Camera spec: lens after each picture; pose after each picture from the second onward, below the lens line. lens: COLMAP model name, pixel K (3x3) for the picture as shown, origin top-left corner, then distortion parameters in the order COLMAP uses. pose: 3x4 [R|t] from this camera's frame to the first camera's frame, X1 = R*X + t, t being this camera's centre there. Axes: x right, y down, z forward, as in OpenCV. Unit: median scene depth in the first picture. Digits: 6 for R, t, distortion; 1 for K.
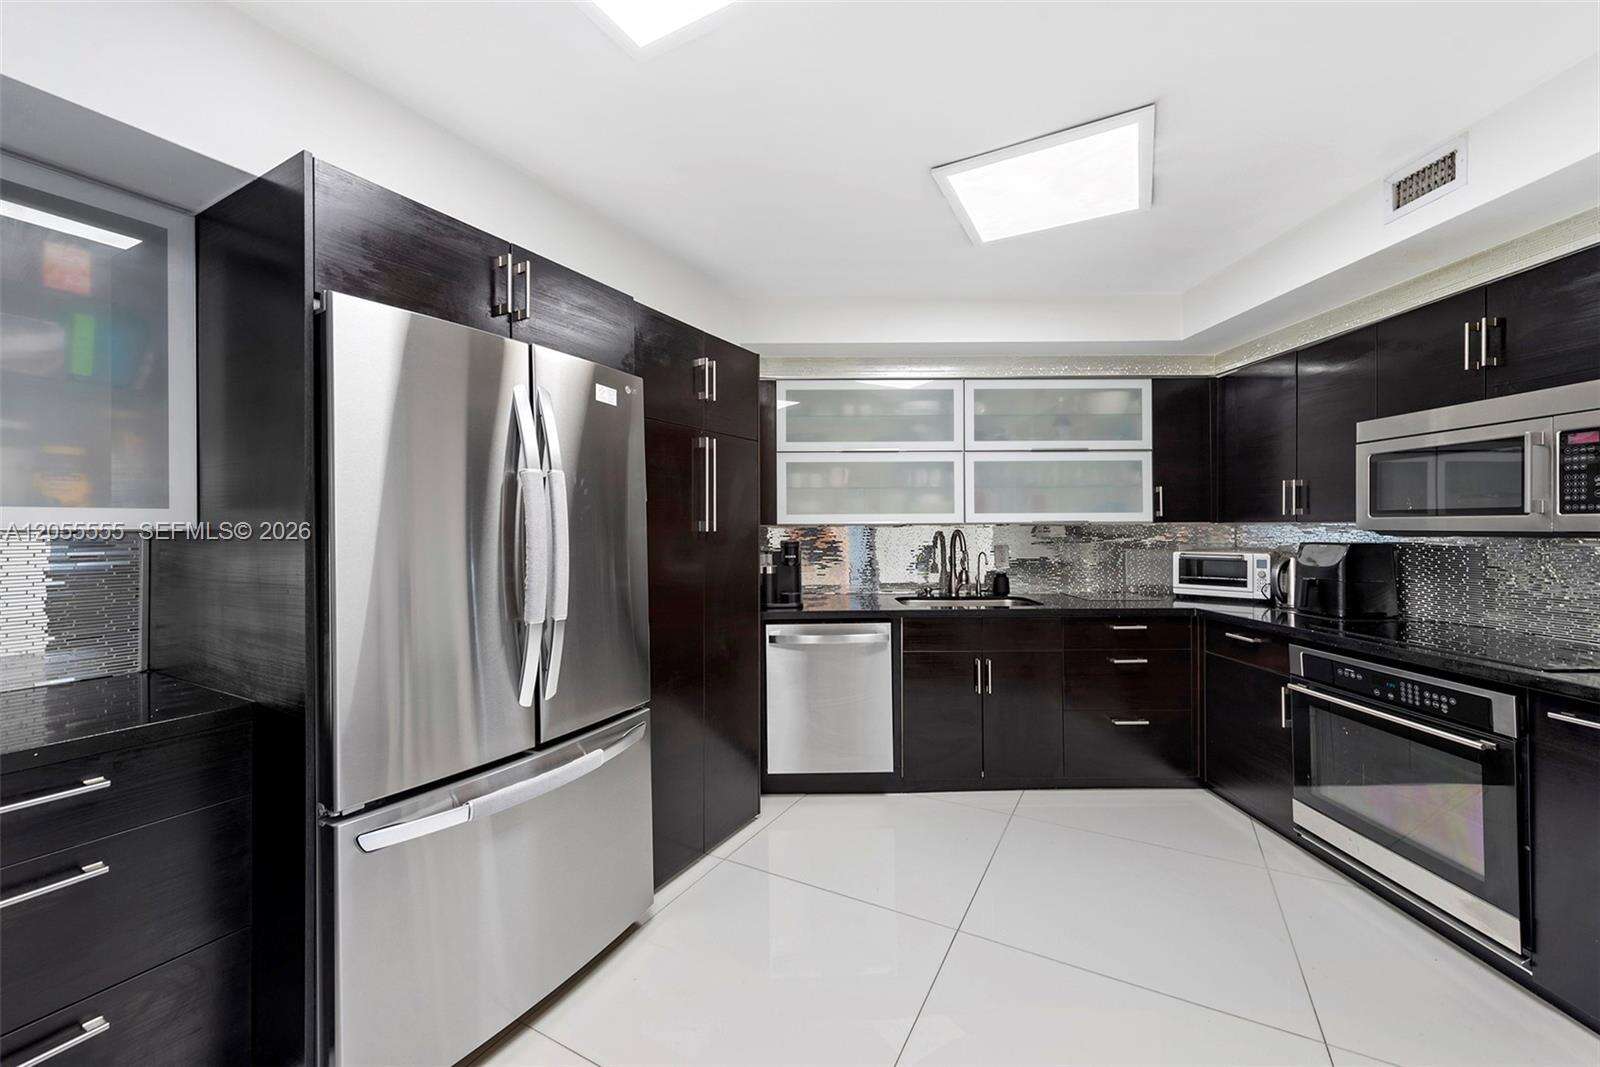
lens RADIAL K [[626.1, 0, 798.8], [0, 626.1, 531.0], [0, 0, 1]] dist [-0.004113, 0.001009]
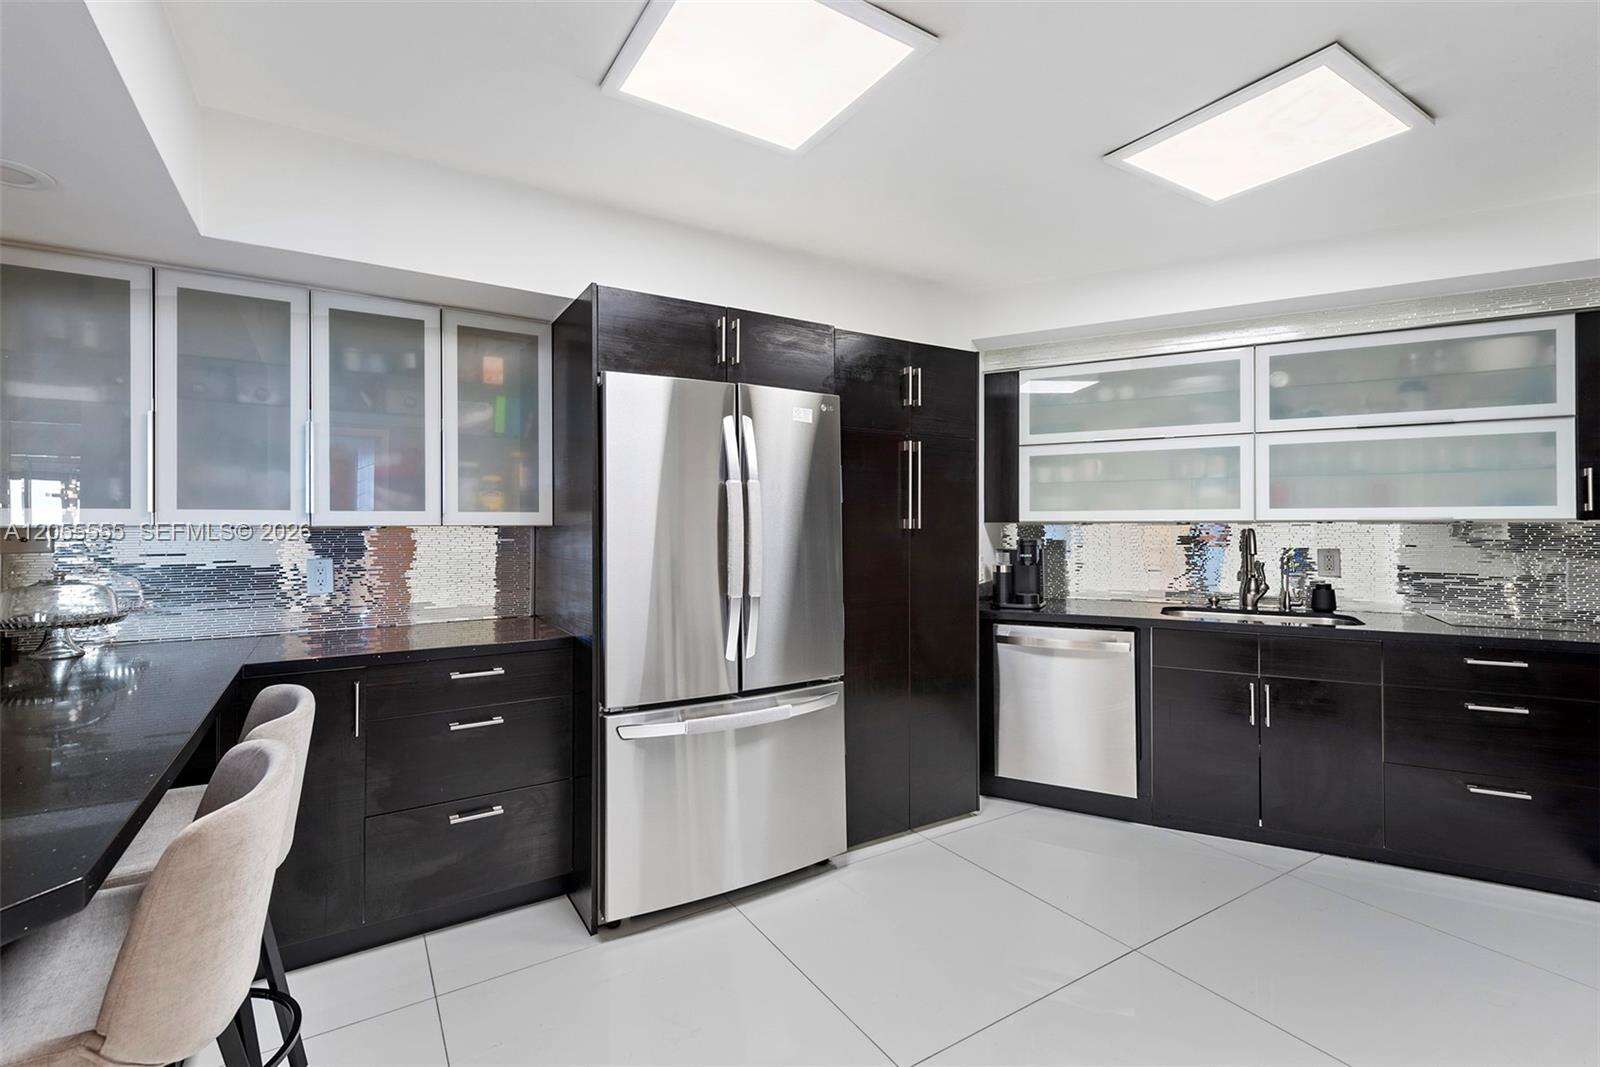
lens RADIAL K [[716.5, 0, 794.0], [0, 716.5, 529.4], [0, 0, 1]] dist [-0.006692, -0.000999]
pose [[0.872901, 0.005664, -0.487864, 0.238265], [-0.005485, 0.999983, 0.001795, 0.000977], [0.487866, 0.001109, 0.872918, -0.144259]]
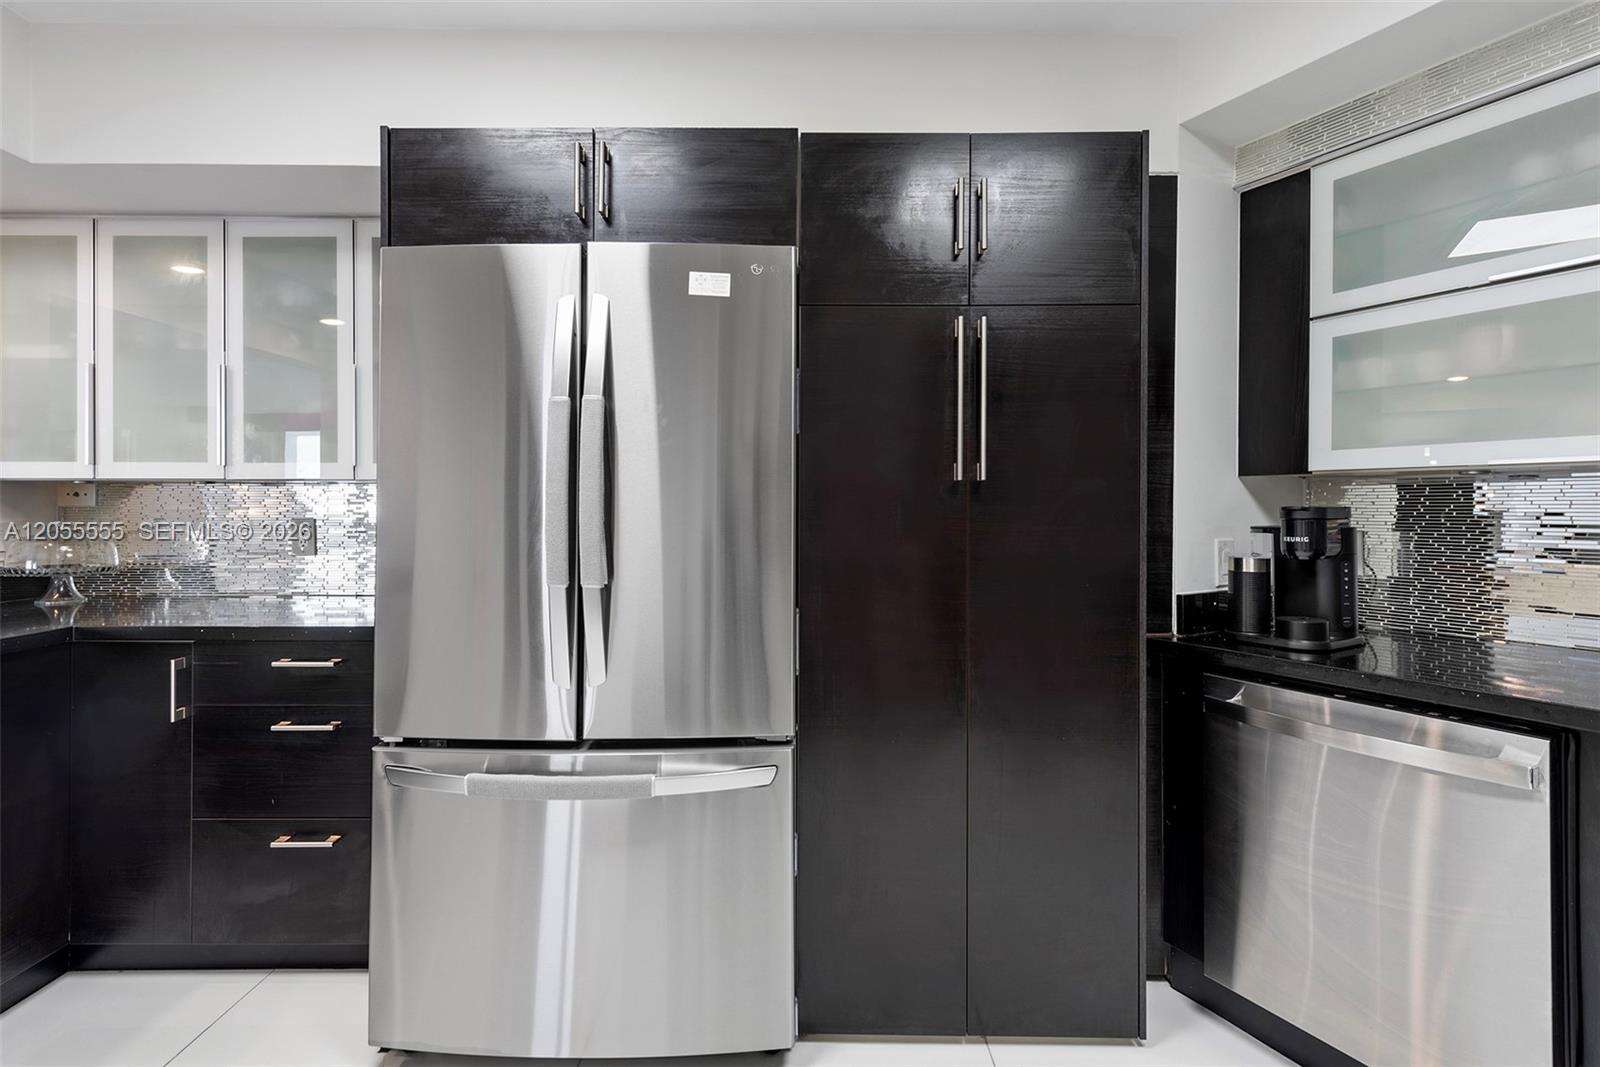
lens RADIAL K [[770.8, 0, 769.0], [0, 770.8, 505.5], [0, 0, 1]] dist [-0.004096, -0.001534]
pose [[0.486060, 0.011809, -0.873846, 0.332872], [-0.010836, 0.999913, 0.007485, 0.017806], [0.873858, 0.005831, 0.486146, 0.431075]]
